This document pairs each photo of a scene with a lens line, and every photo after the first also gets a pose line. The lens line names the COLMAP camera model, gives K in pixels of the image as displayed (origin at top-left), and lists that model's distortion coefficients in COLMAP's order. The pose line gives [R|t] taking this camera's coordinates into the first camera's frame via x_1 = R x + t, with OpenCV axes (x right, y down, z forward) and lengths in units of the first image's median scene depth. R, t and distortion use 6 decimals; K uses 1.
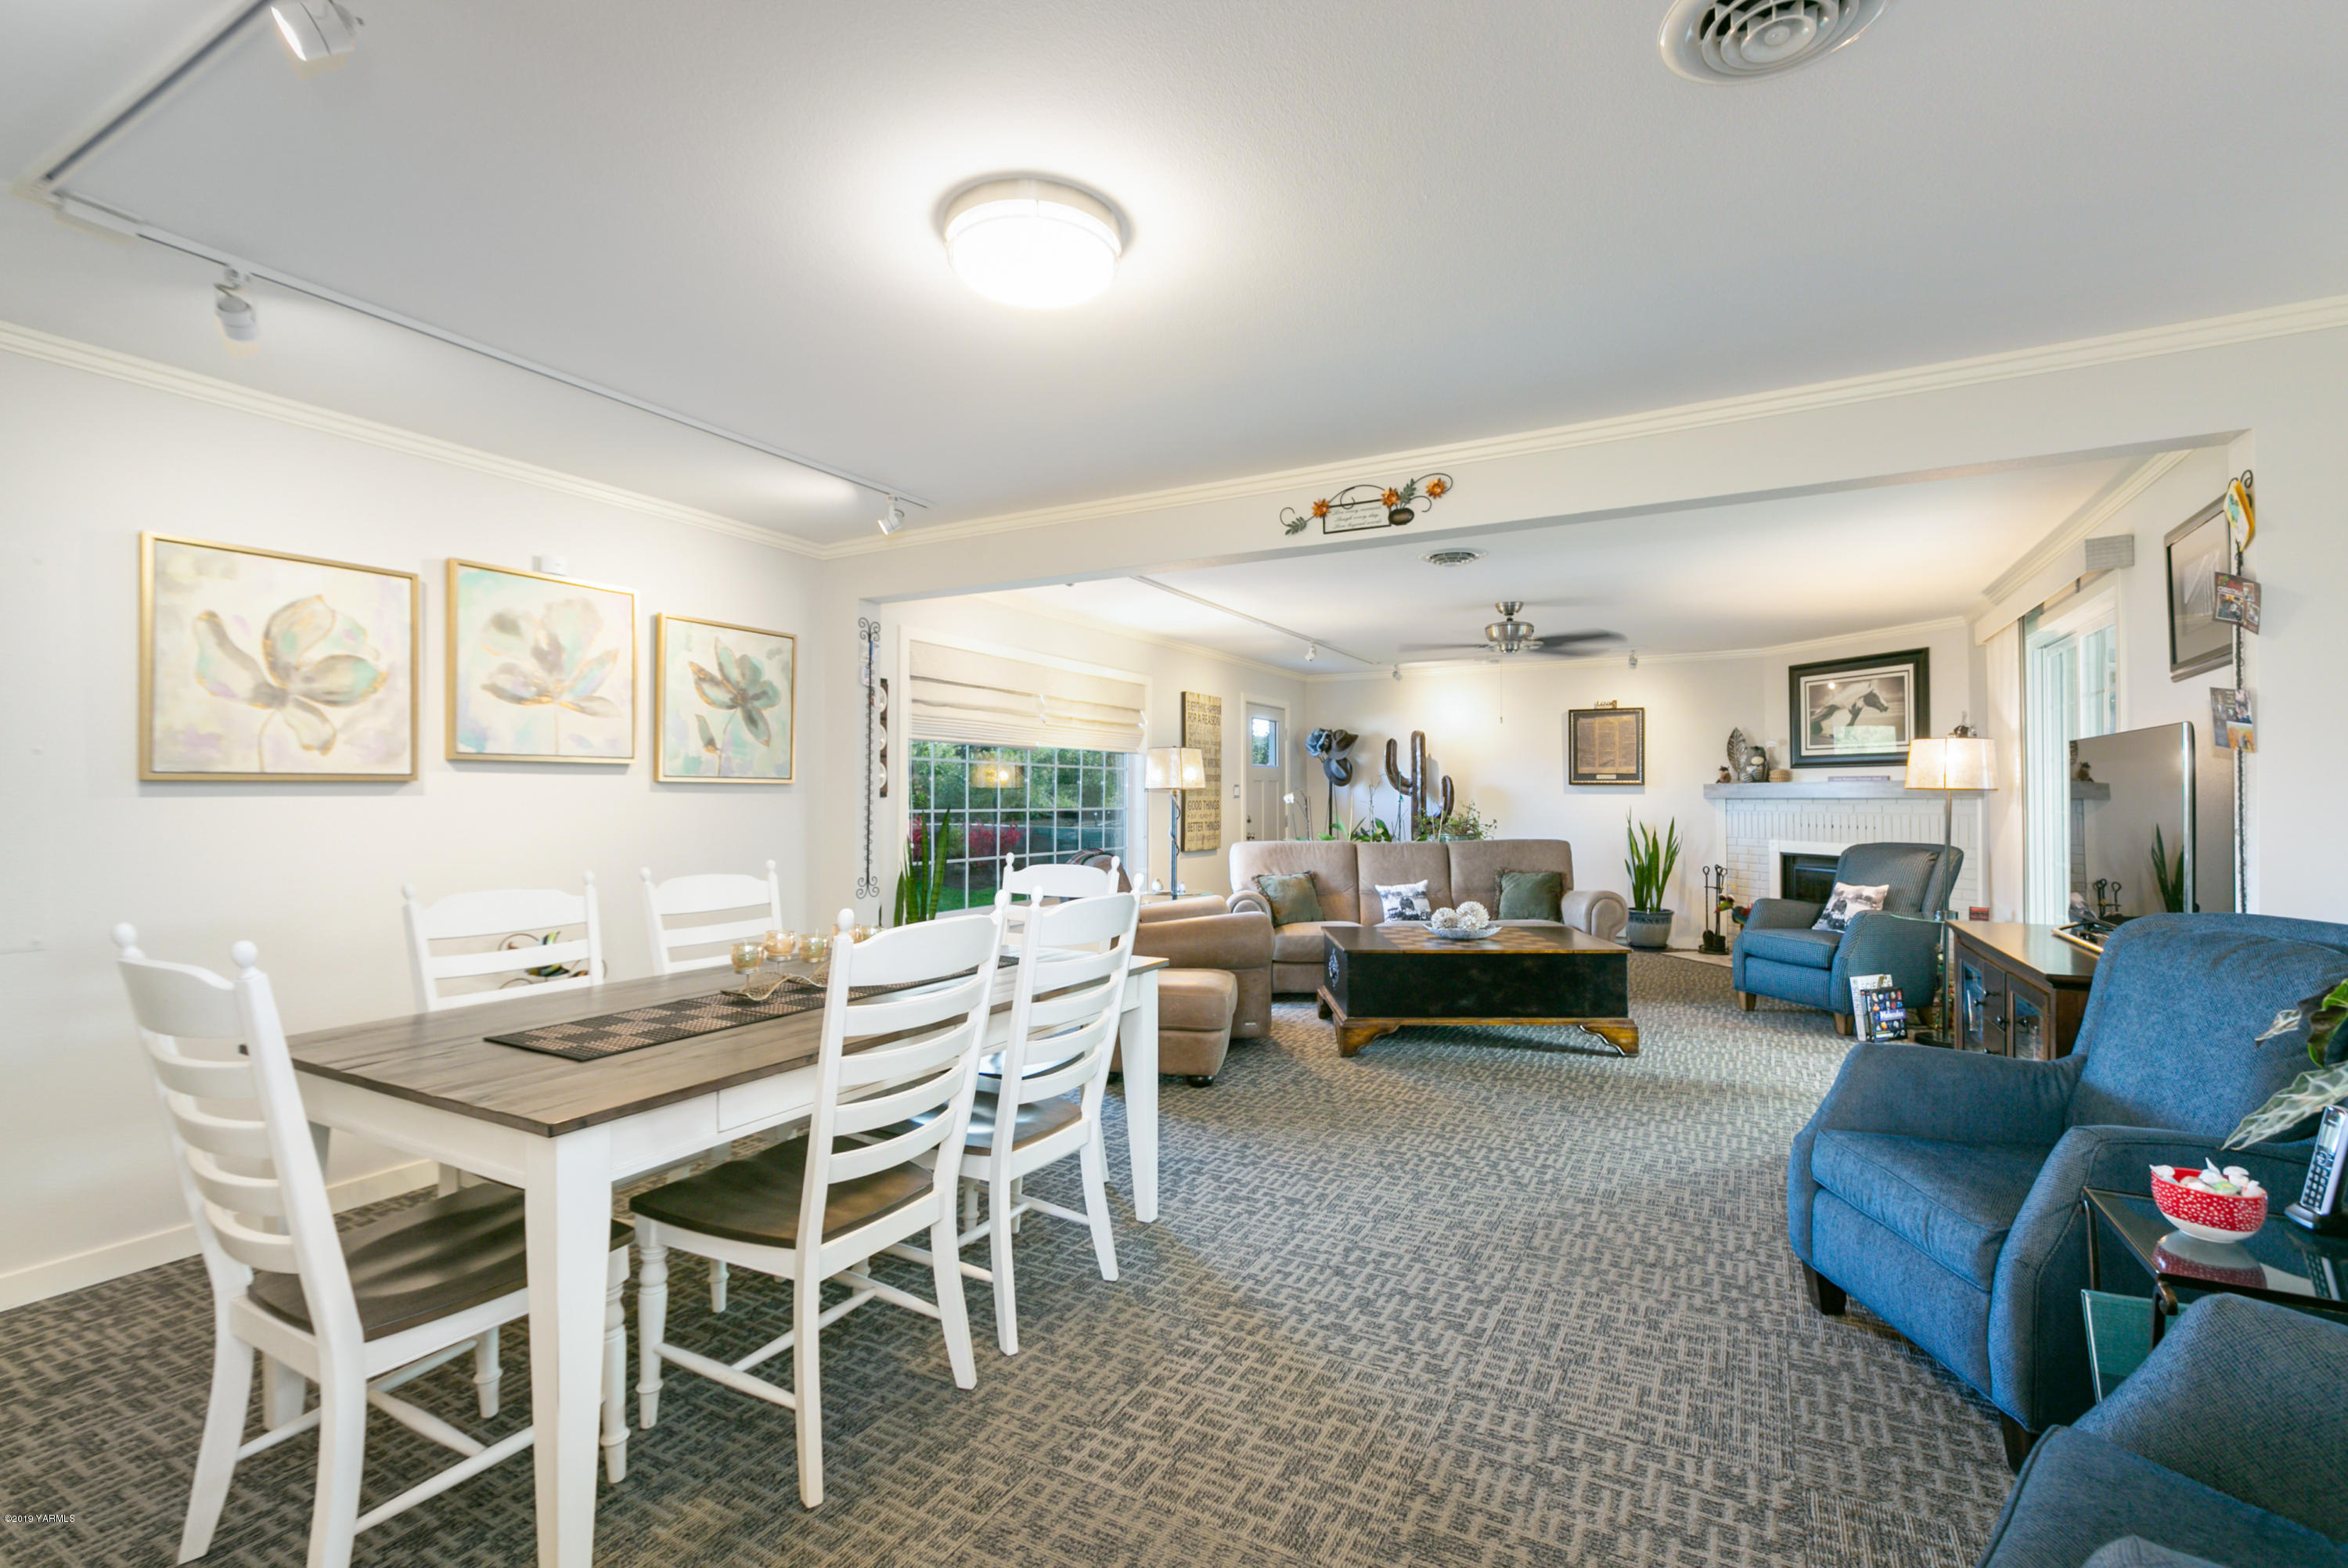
lens RADIAL K [[1054.2, 0, 1144.9], [0, 1054.2, 782.2], [0, 0, 1]] dist [-0.000868, -0.000281]
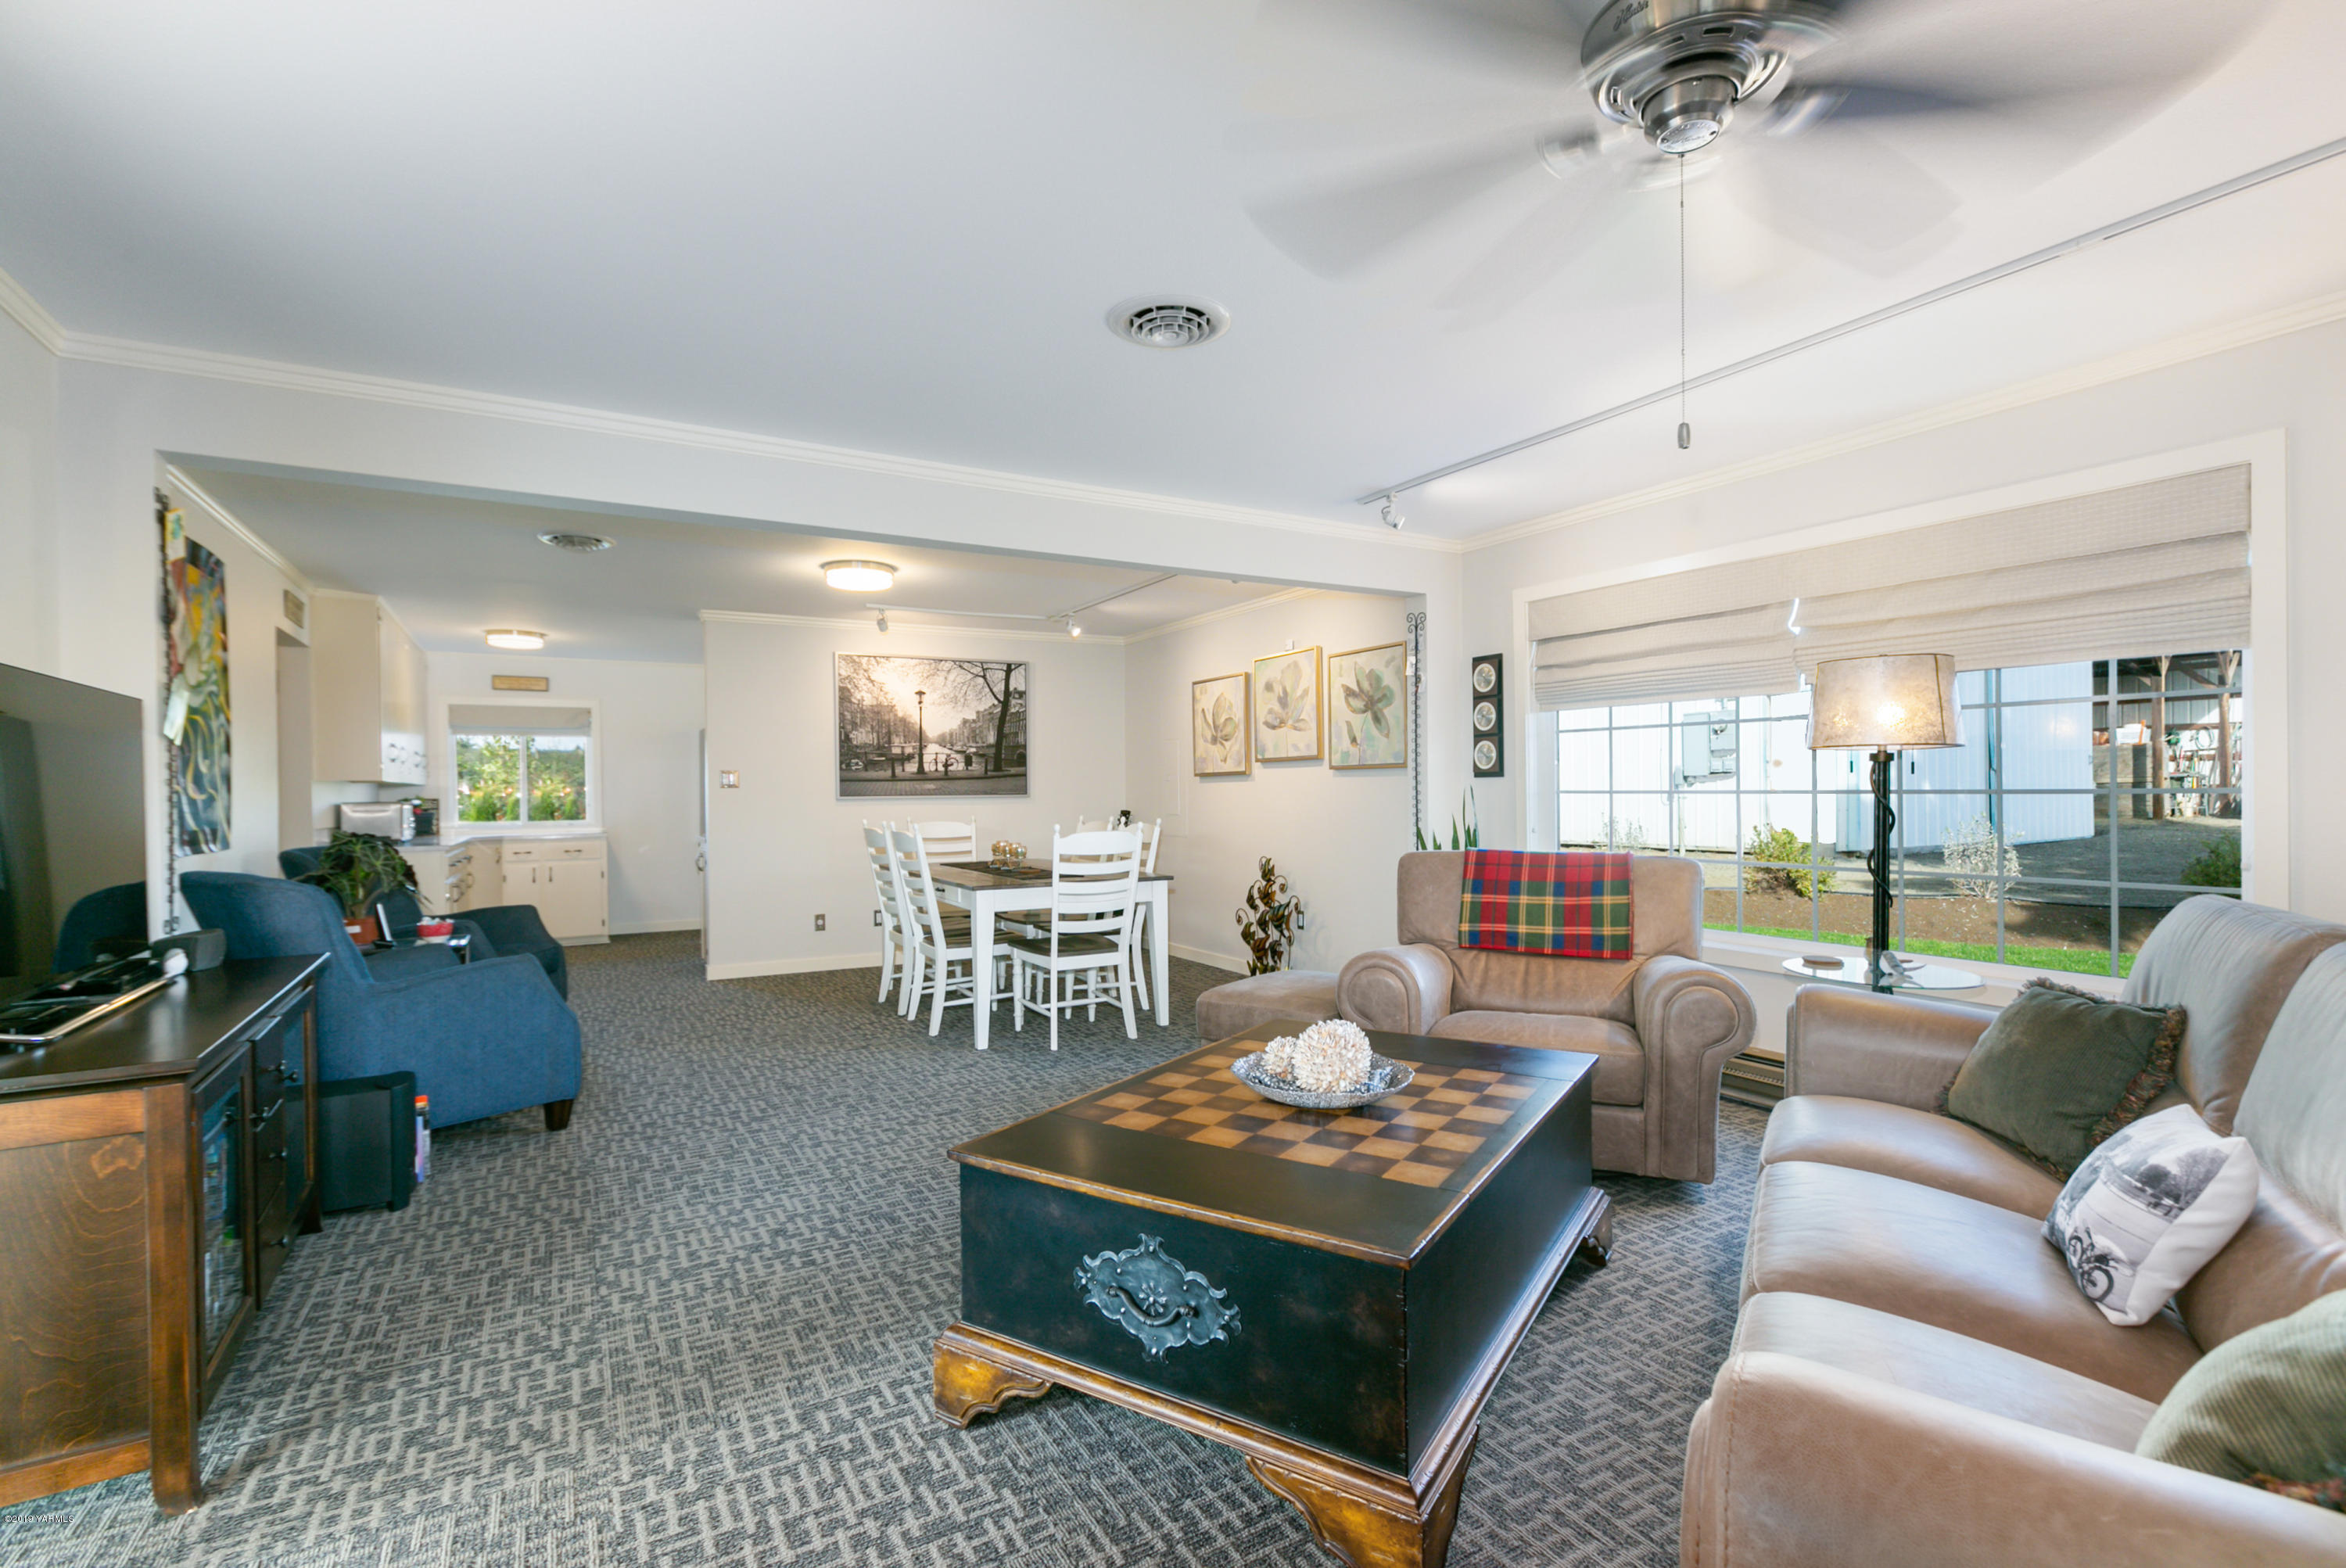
lens RADIAL K [[1048.5, 0, 1173.0], [0, 1048.5, 784.0], [0, 0, 1]] dist [-0.001713, -0.000191]
pose [[-0.496411, -0.002700, -0.868083, 0.544628], [0.019495, 0.999708, -0.014257, 0.021113], [0.867869, -0.024001, -0.496213, 0.907090]]
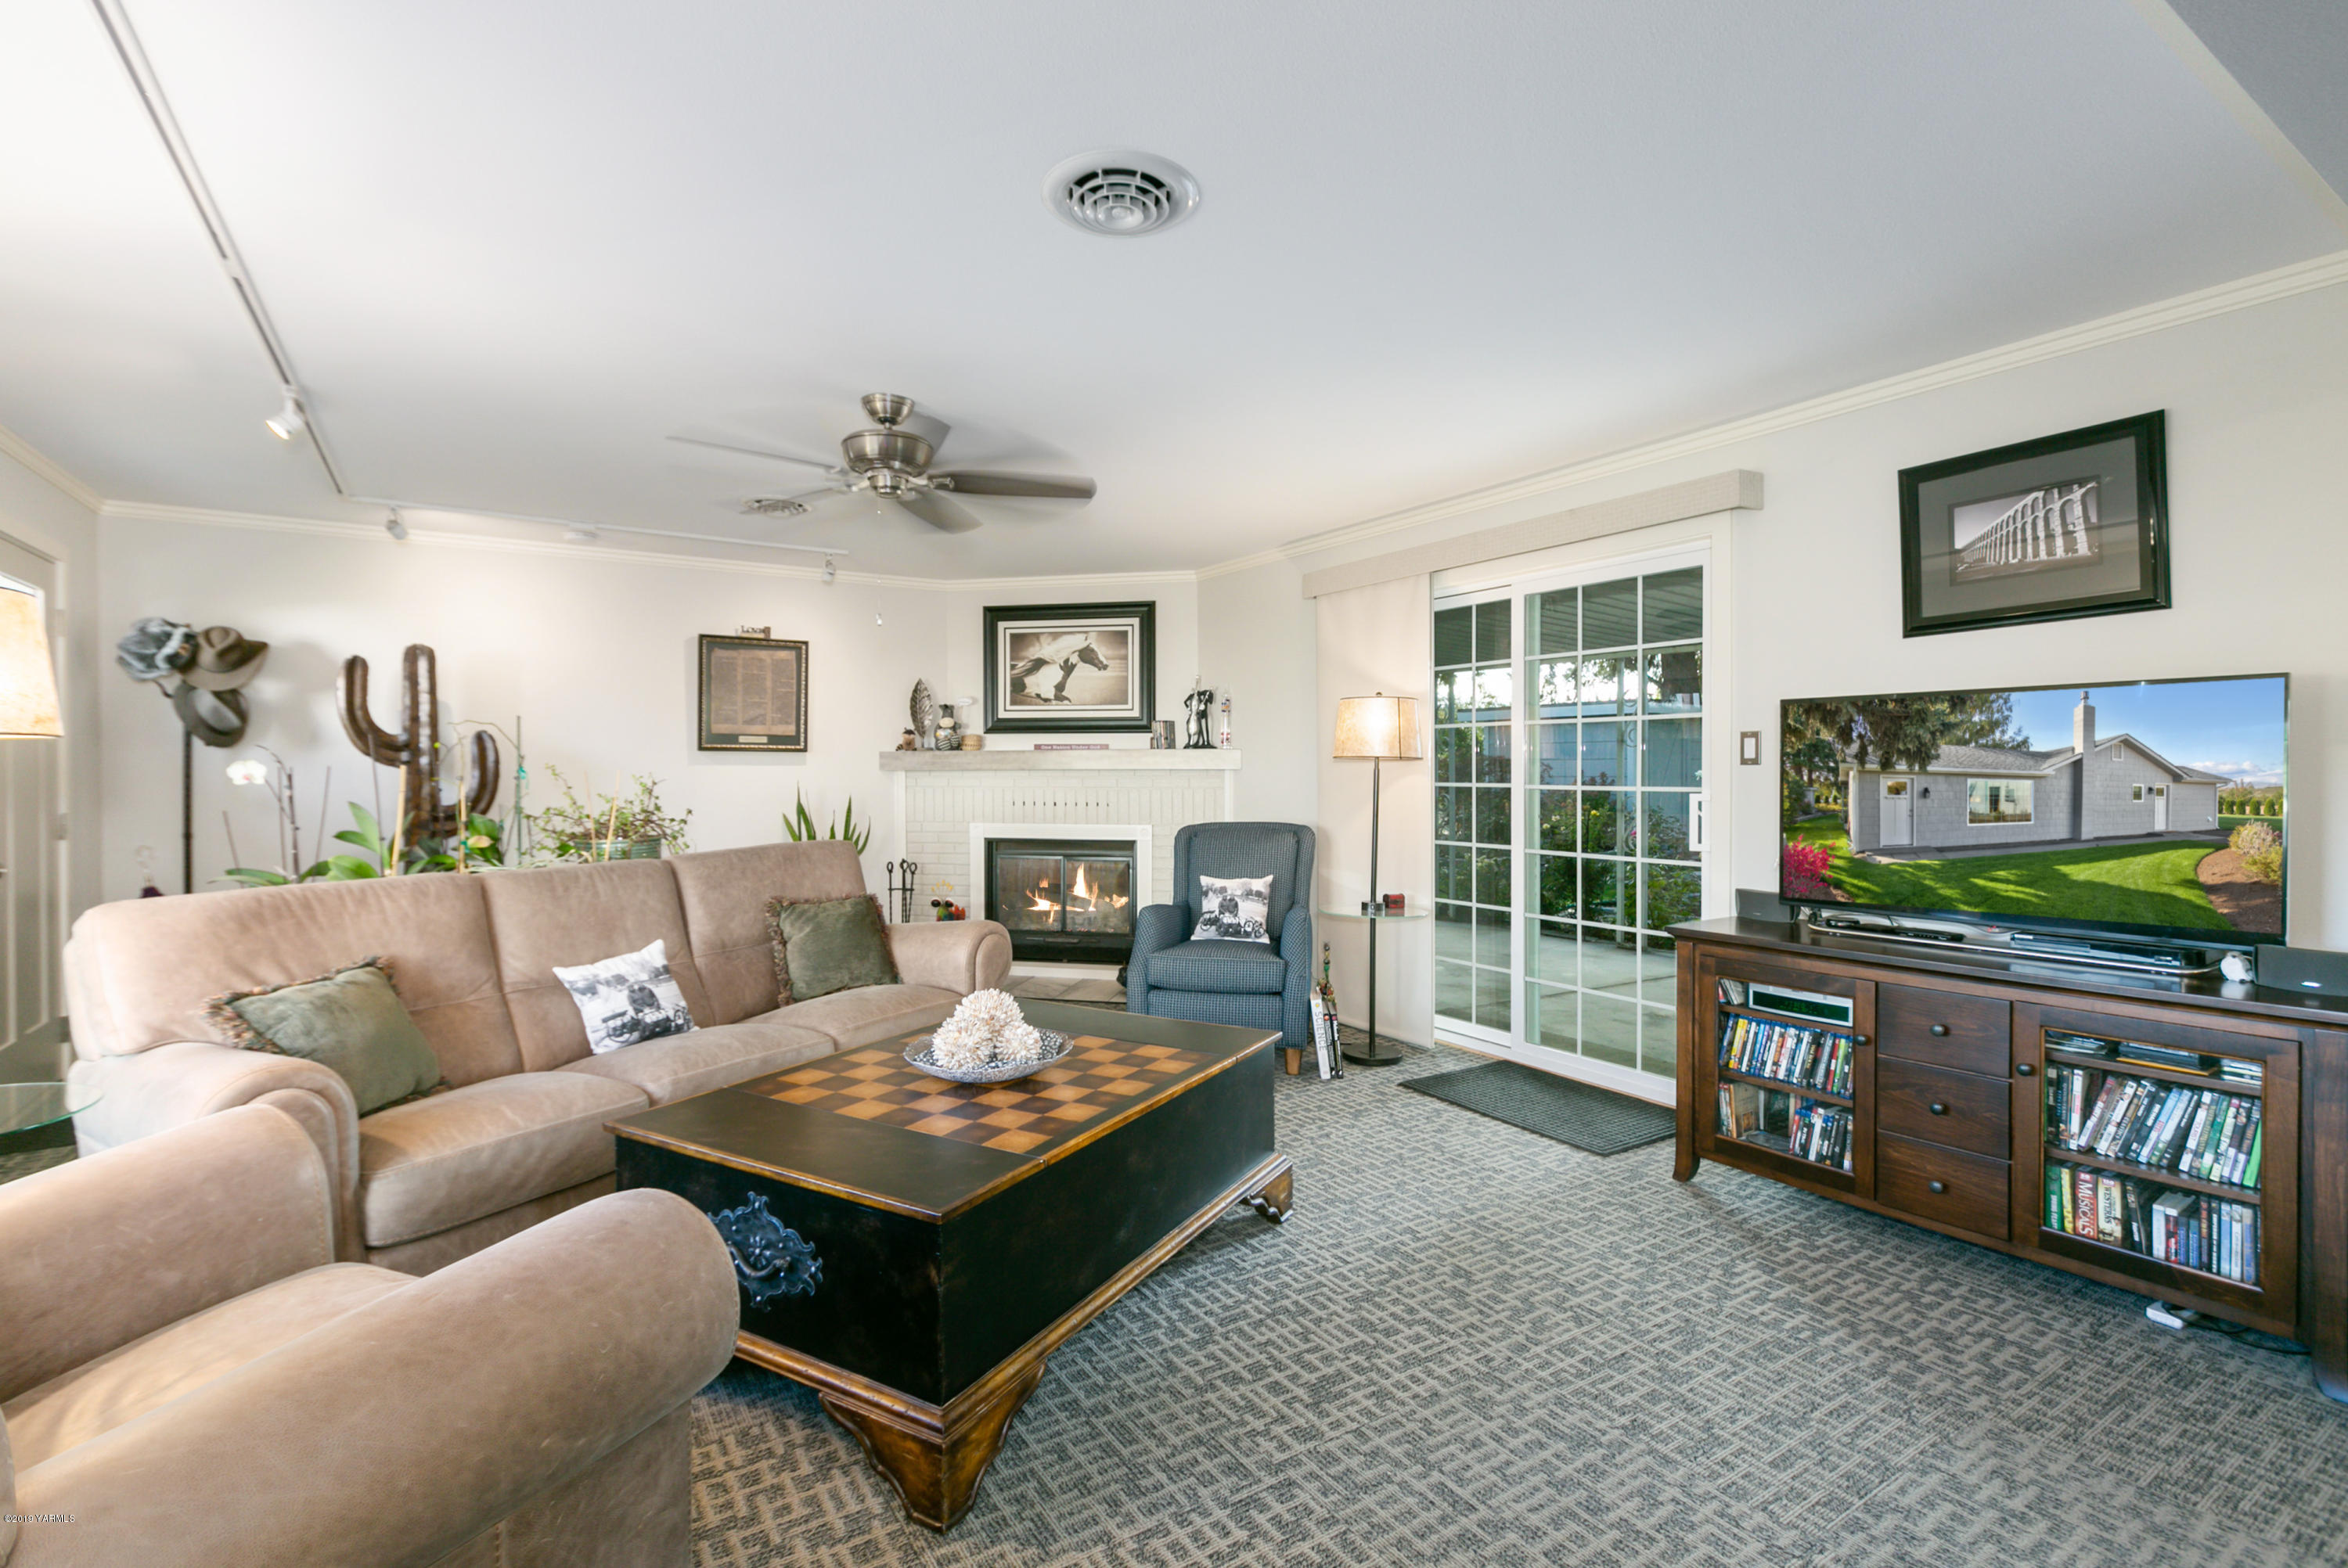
lens RADIAL K [[1072.8, 0, 1174.0], [0, 1072.8, 784.0], [0, 0, 1]] dist [-0.001587, -0.000113]
pose [[0.463685, -0.012826, 0.885907, -0.057088], [-0.010046, 0.999755, 0.019732, 0.009031], [-0.885943, -0.018049, 0.463443, 0.558441]]
